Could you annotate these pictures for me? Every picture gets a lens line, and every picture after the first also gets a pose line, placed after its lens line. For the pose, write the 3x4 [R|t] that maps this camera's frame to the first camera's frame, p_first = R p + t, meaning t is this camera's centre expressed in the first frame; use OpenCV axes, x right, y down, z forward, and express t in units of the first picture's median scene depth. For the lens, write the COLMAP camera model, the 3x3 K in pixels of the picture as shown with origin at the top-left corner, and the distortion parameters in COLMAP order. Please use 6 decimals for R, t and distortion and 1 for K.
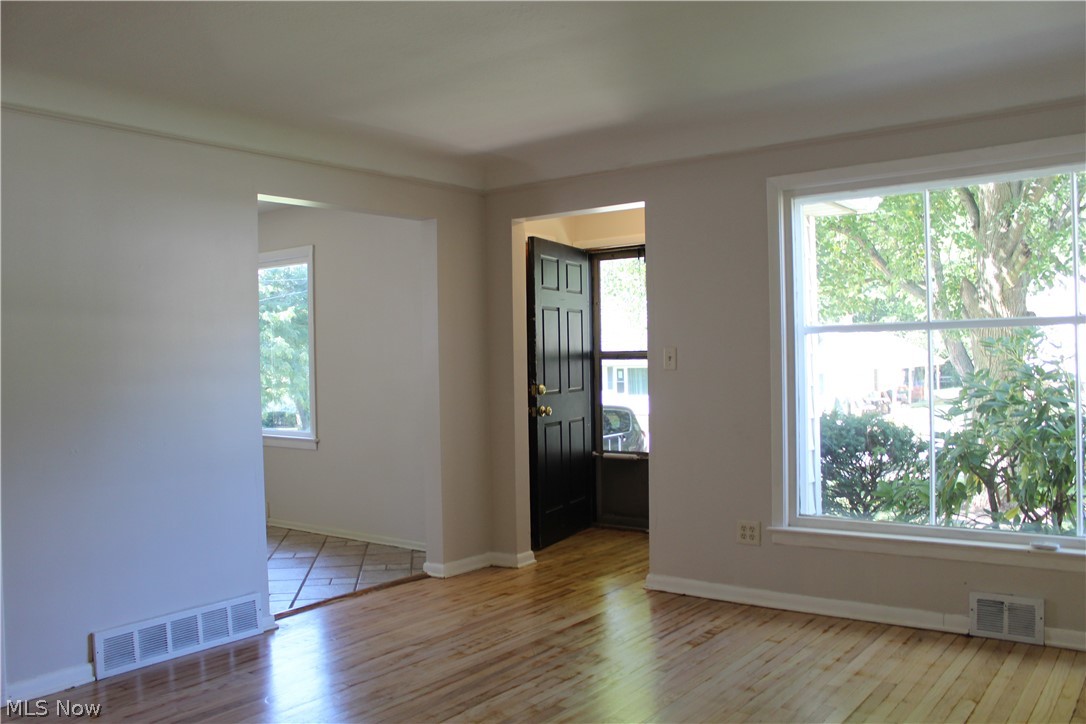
lens RADIAL K [[902.9, 0, 539.3], [0, 902.9, 367.6], [0, 0, 1]] dist [-0.168255, 0.160555]
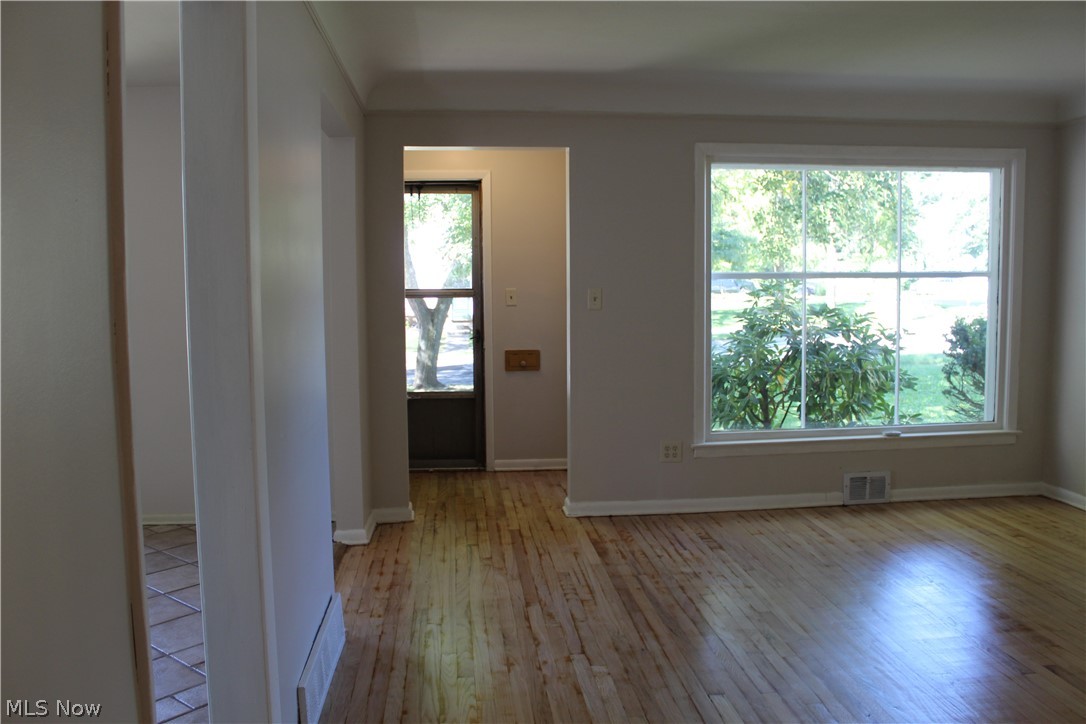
lens RADIAL K [[902.9, 0, 539.3], [0, 902.9, 367.6], [0, 0, 1]] dist [-0.168255, 0.160555]
pose [[0.730700, -0.049861, 0.680875, -0.770359], [-0.000554, 0.997286, 0.073626, -0.009263], [-0.682698, -0.054175, 0.728689, 0.317565]]
